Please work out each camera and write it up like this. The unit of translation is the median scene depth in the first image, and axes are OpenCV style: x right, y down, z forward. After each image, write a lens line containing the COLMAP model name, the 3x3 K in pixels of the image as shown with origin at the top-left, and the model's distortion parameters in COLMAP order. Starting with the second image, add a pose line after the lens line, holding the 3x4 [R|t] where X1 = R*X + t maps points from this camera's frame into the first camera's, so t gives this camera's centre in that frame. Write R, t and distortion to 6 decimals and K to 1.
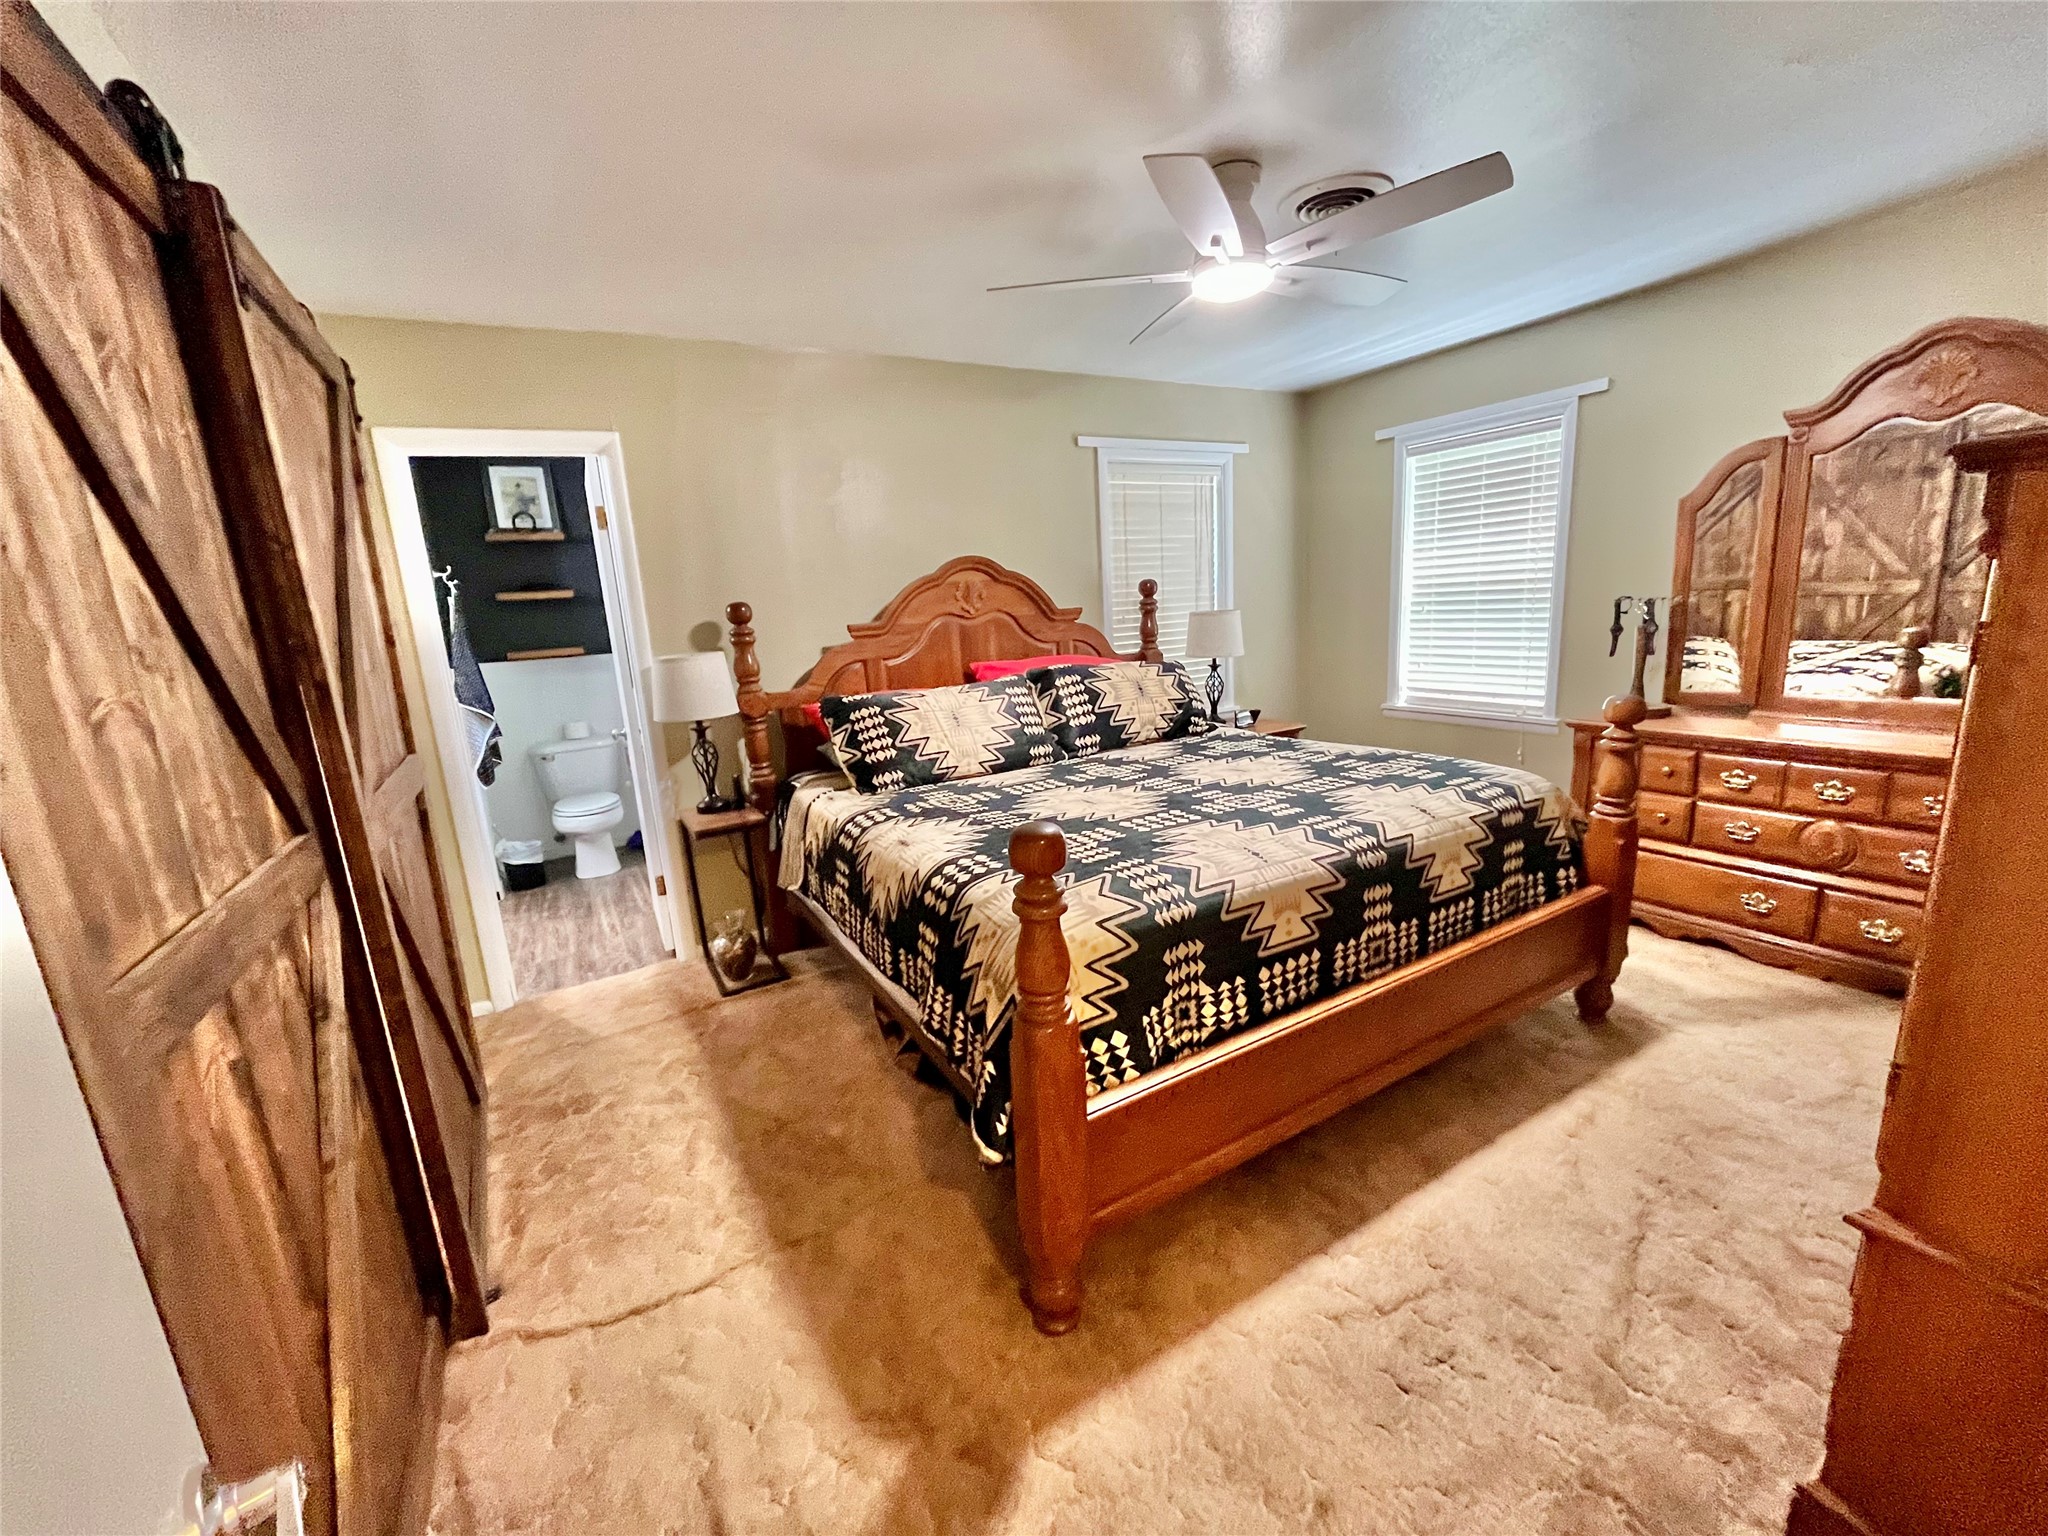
lens RADIAL K [[826.8, 0, 1023.8], [0, 826.8, 775.7], [0, 0, 1]] dist [-0.003795, -0.000076]
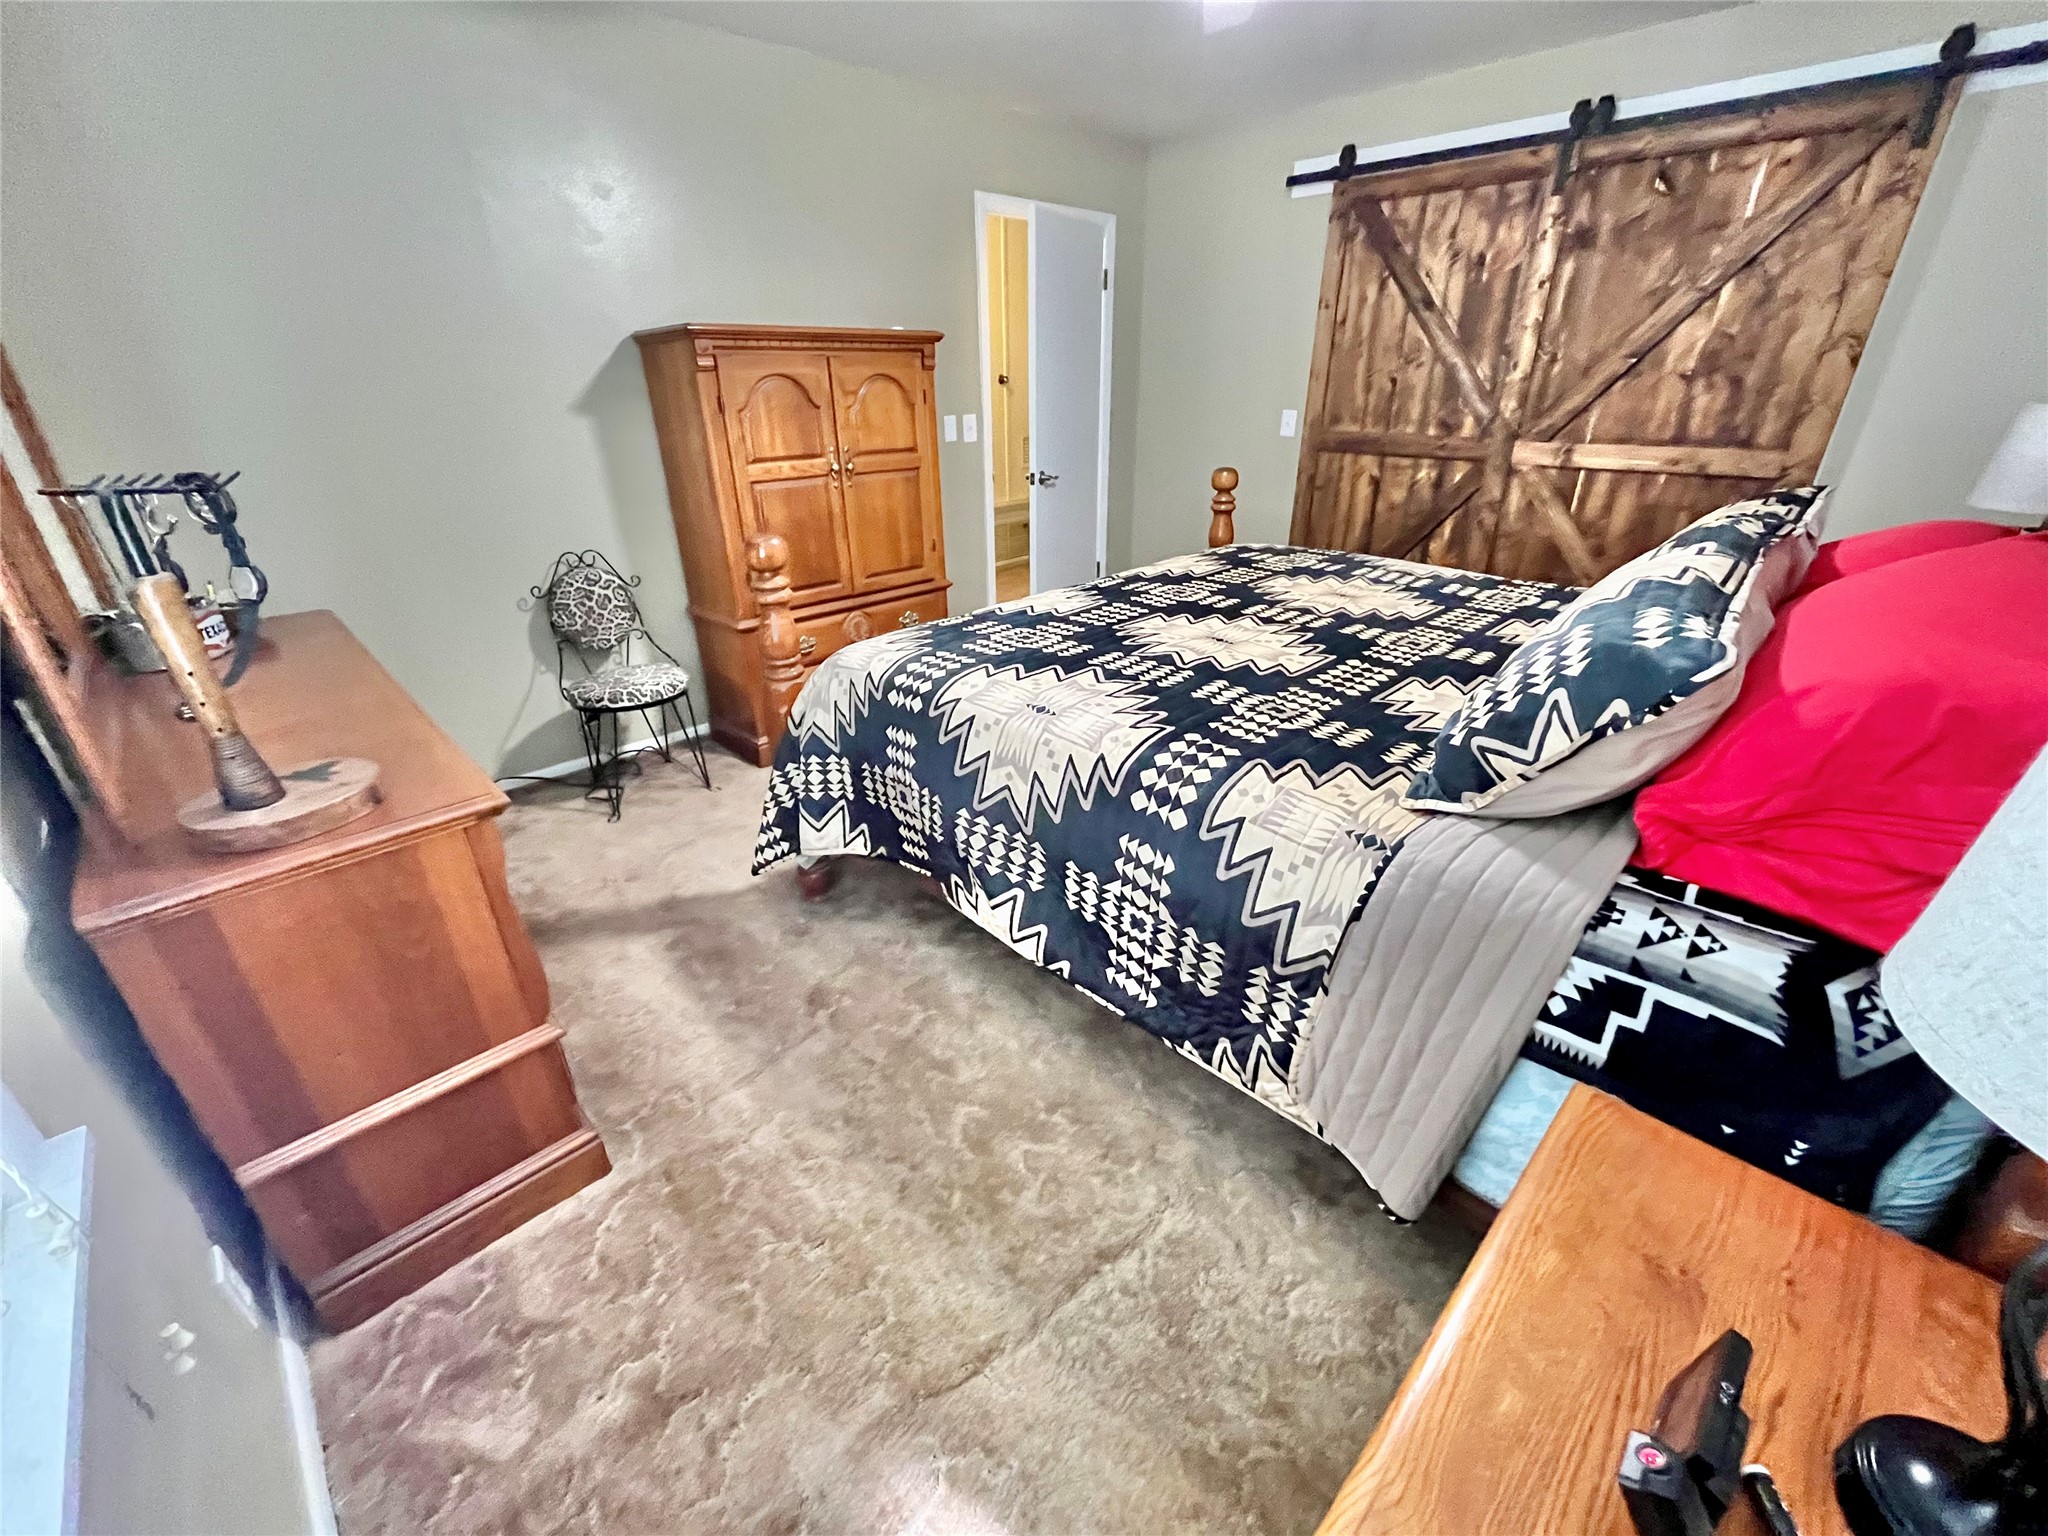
lens RADIAL K [[826.8, 0, 1027.9], [0, 826.8, 773.1], [0, 0, 1]] dist [-0.003795, -0.000076]
pose [[-0.964816, 0.174845, -0.196363, 0.620168], [0.016206, 0.784970, 0.619322, -0.380260], [0.262425, 0.594350, -0.760185, 1.688006]]
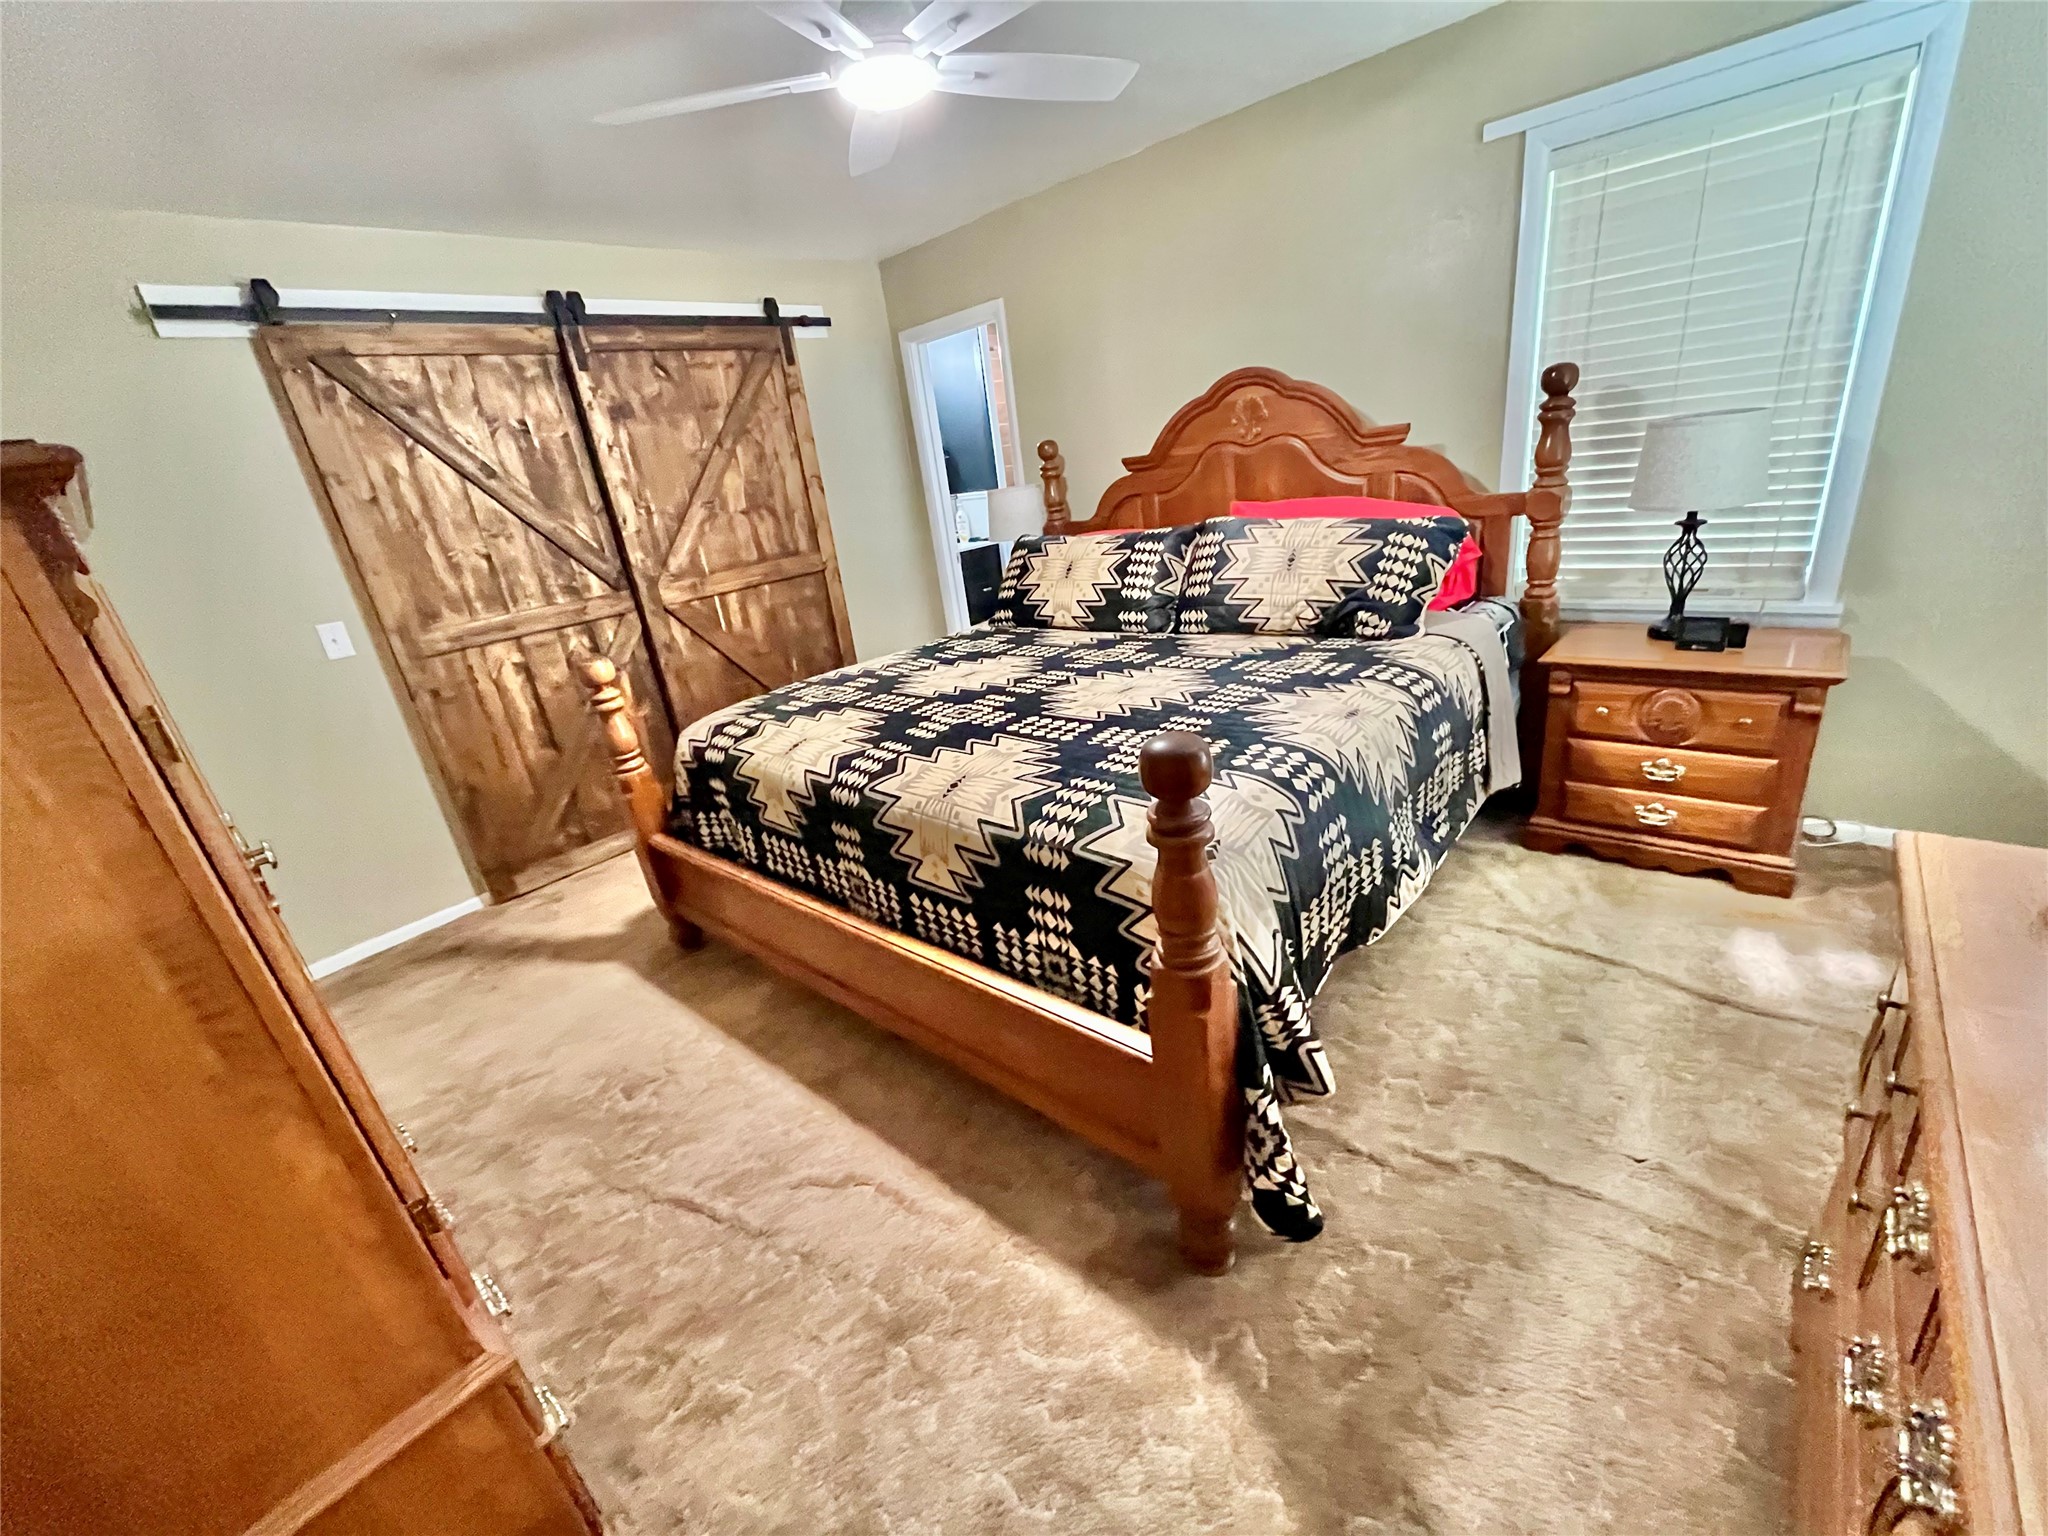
lens RADIAL K [[826.8, 0, 1025.6], [0, 826.8, 776.1], [0, 0, 1]] dist [-0.003795, -0.000076]
pose [[0.321182, 0.364023, -0.874259, 1.041127], [-0.090502, 0.930744, 0.354294, -0.220779], [0.942683, -0.034671, 0.331884, 0.698887]]
